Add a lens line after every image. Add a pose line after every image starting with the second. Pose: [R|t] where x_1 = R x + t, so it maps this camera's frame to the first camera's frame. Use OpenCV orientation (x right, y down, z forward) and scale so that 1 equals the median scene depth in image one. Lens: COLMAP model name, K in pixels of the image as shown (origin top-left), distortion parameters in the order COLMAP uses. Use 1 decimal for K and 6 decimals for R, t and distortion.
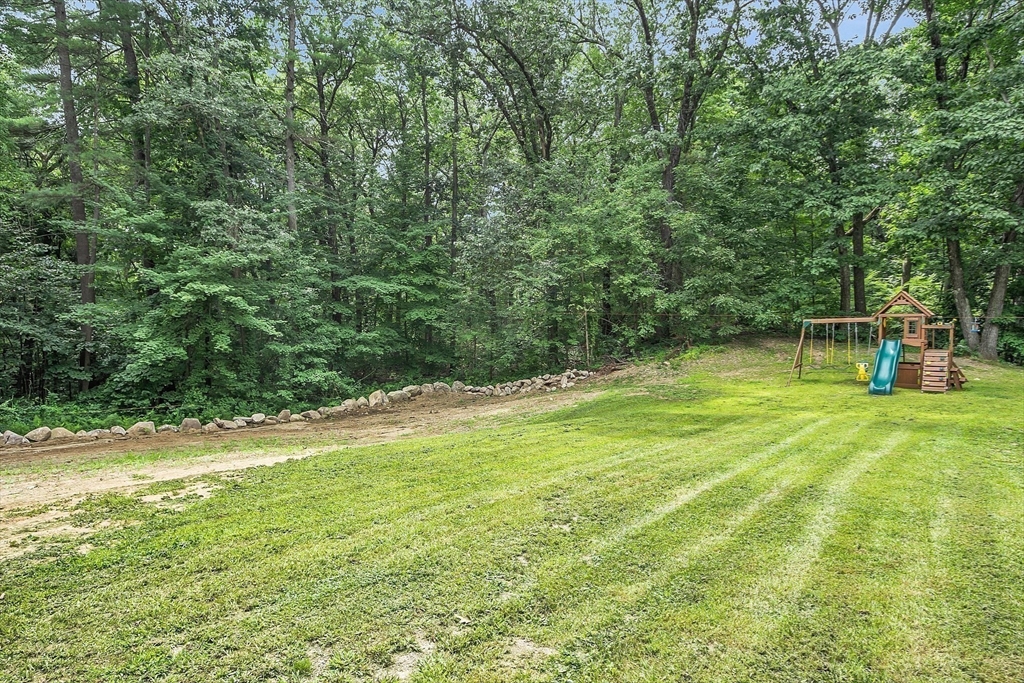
lens RADIAL K [[583.8, 0, 512.9], [0, 583.8, 344.7], [0, 0, 1]] dist [-0.012835, 0.003572]
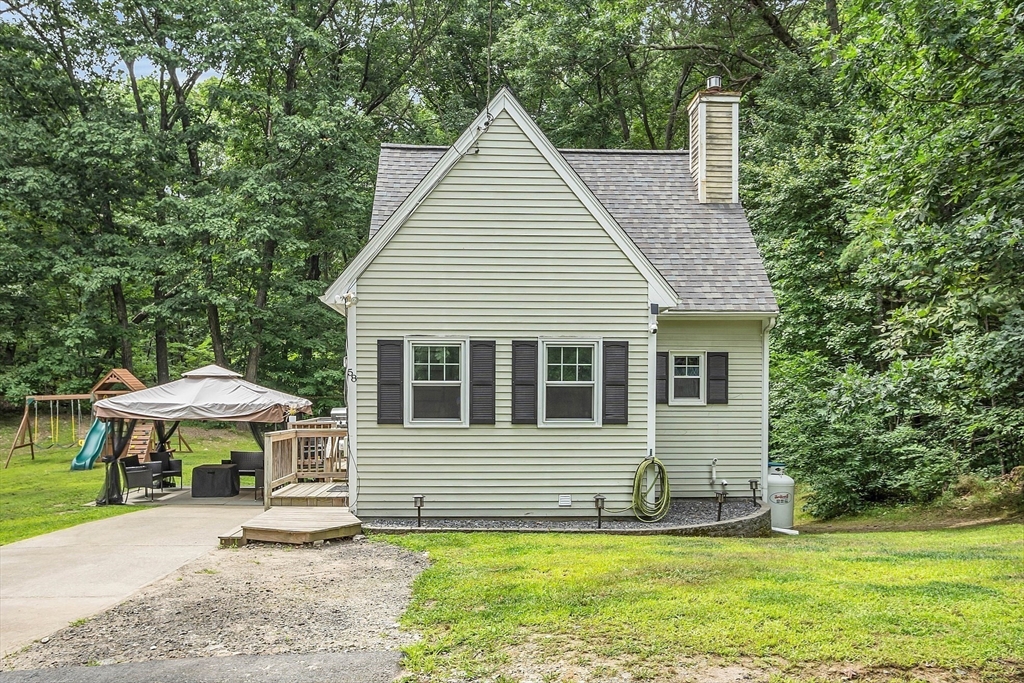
lens RADIAL K [[781.8, 0, 502.6], [0, 781.8, 416.6], [0, 0, 1]] dist [-0.003526, 0.010664]
pose [[0.699025, -0.027682, 0.714561, 0.100358], [0.028563, 0.999534, 0.010780, -0.001659], [-0.714526, 0.012875, 0.699490, -0.325438]]
